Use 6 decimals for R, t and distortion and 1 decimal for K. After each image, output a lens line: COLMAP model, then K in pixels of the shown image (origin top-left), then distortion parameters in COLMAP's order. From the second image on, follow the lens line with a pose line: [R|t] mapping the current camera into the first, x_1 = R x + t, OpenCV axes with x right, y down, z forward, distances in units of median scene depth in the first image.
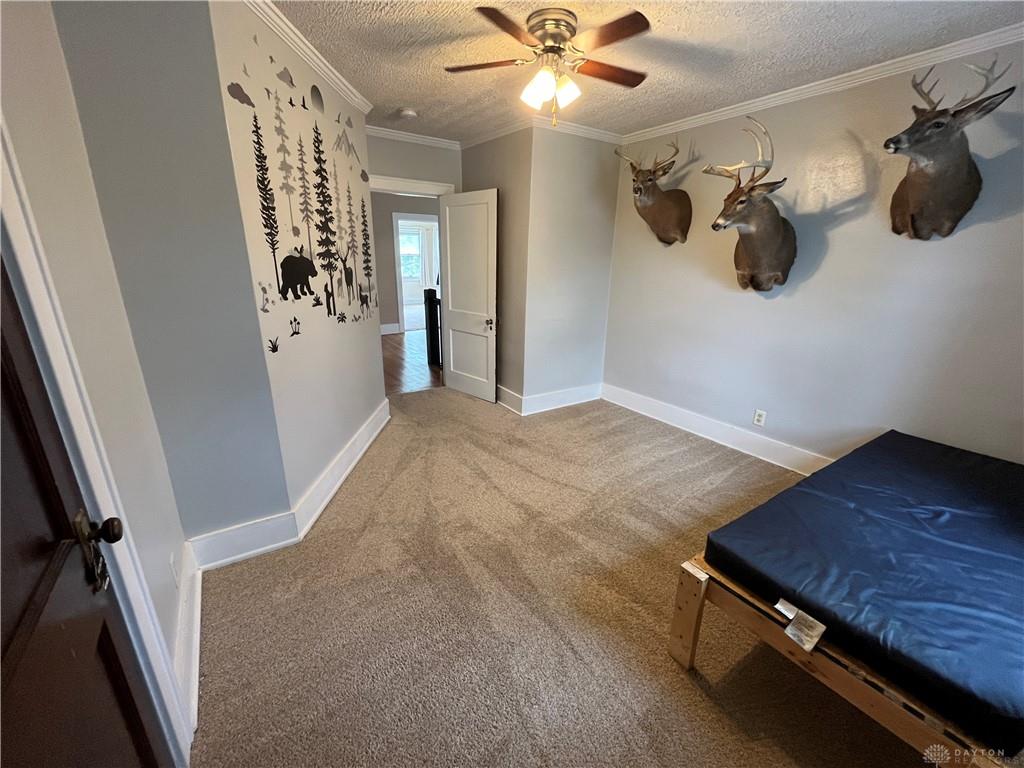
lens RADIAL K [[412.4, 0, 508.5], [0, 412.4, 383.0], [0, 0, 1]] dist [-0.001751, -0.000094]
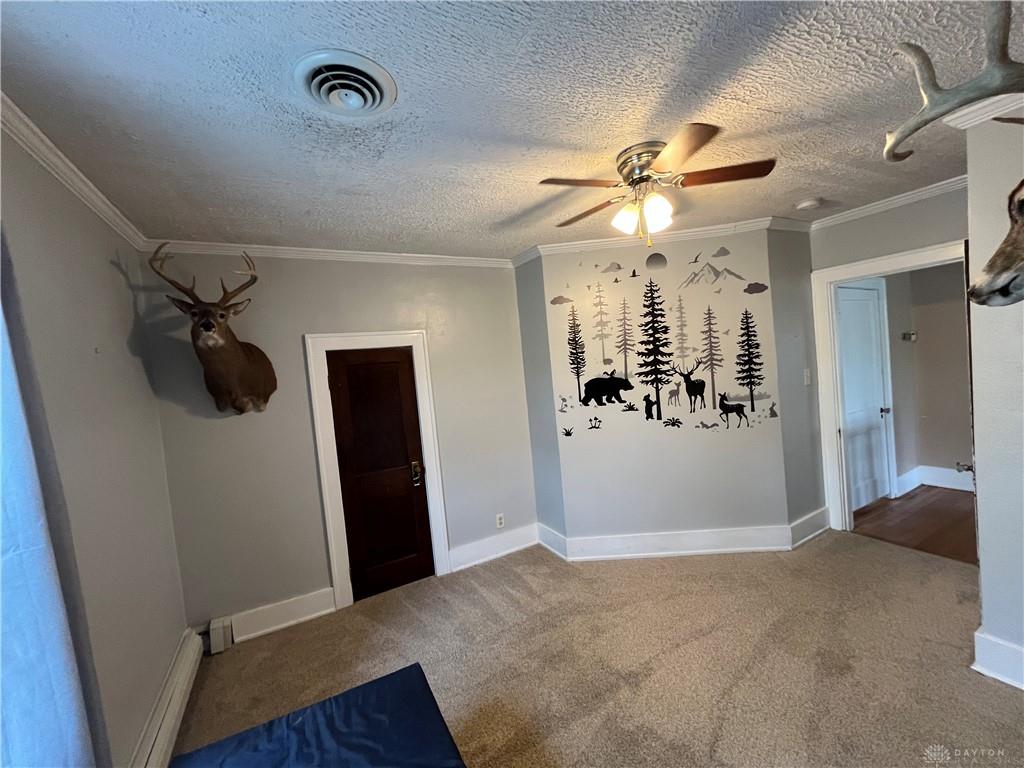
lens RADIAL K [[412.4, 0, 511.6], [0, 412.4, 385.0], [0, 0, 1]] dist [-0.001751, -0.000094]
pose [[-0.086108, 0.035440, -0.995655, 0.981355], [-0.209459, 0.976387, 0.052869, -0.282176], [0.974019, 0.213101, -0.076652, 0.769247]]
